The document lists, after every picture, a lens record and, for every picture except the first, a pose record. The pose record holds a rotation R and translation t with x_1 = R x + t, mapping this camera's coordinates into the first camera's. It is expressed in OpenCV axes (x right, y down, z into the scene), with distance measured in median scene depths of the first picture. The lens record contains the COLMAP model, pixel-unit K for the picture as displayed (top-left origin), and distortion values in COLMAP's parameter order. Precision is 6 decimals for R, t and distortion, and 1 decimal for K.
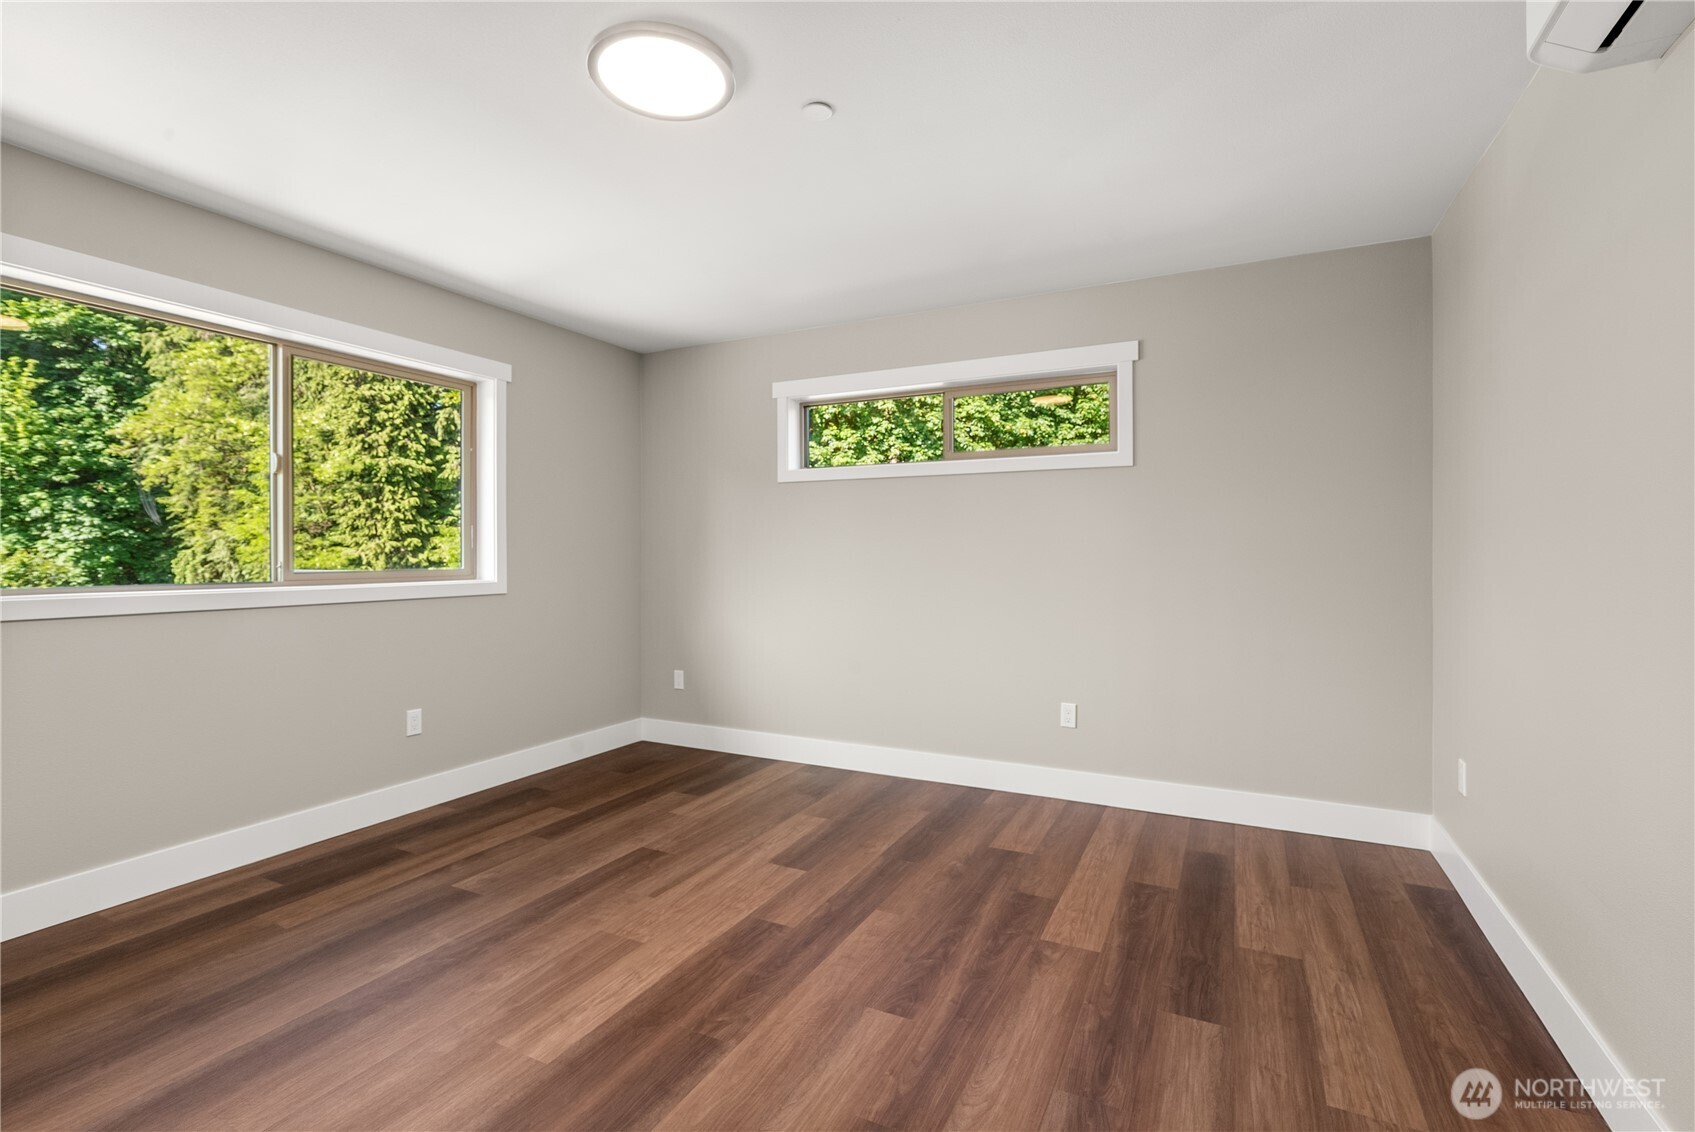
lens RADIAL K [[772.3, 0, 851.6], [0, 772.3, 570.9], [0, 0, 1]] dist [-0.007641, 0.002425]
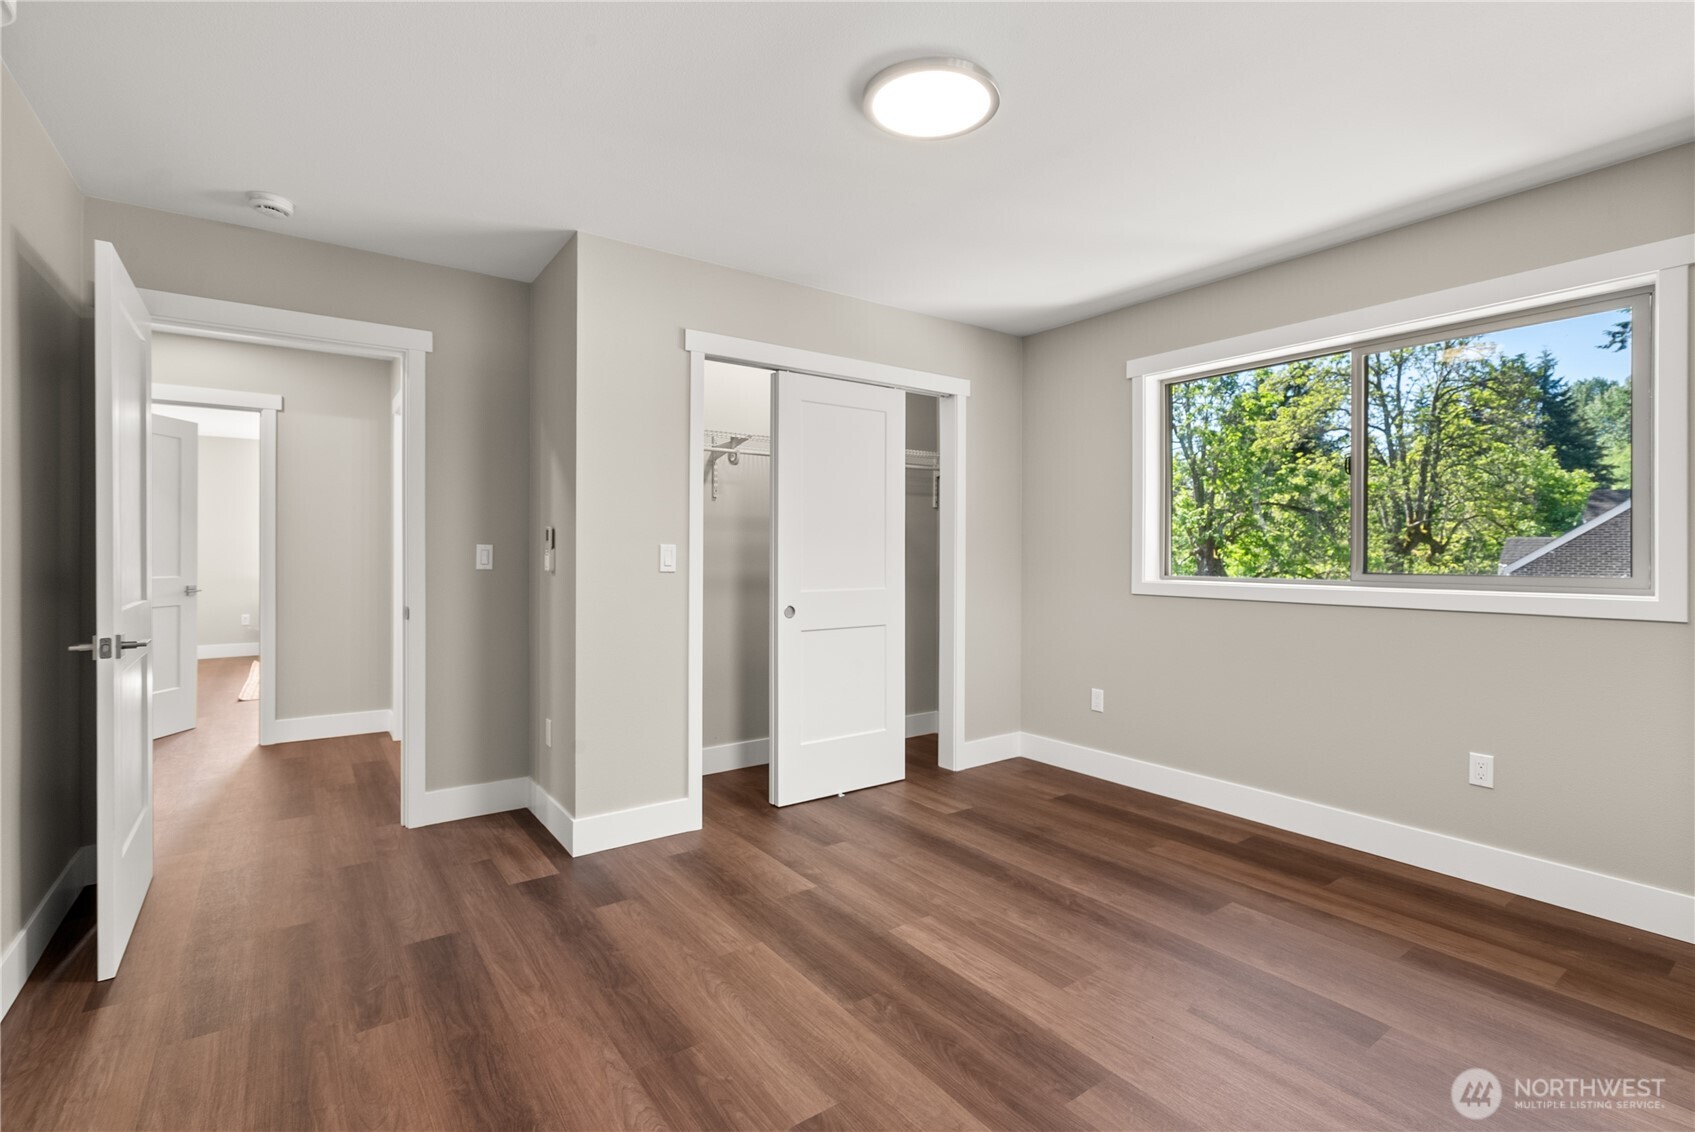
lens RADIAL K [[772.3, 0, 840.1], [0, 772.3, 554.0], [0, 0, 1]] dist [-0.007641, 0.002425]
pose [[-0.468121, 0.002367, -0.883661, 0.613435], [-0.023023, 0.999624, 0.014874, -0.027249], [0.883365, 0.027307, -0.467890, 1.129645]]
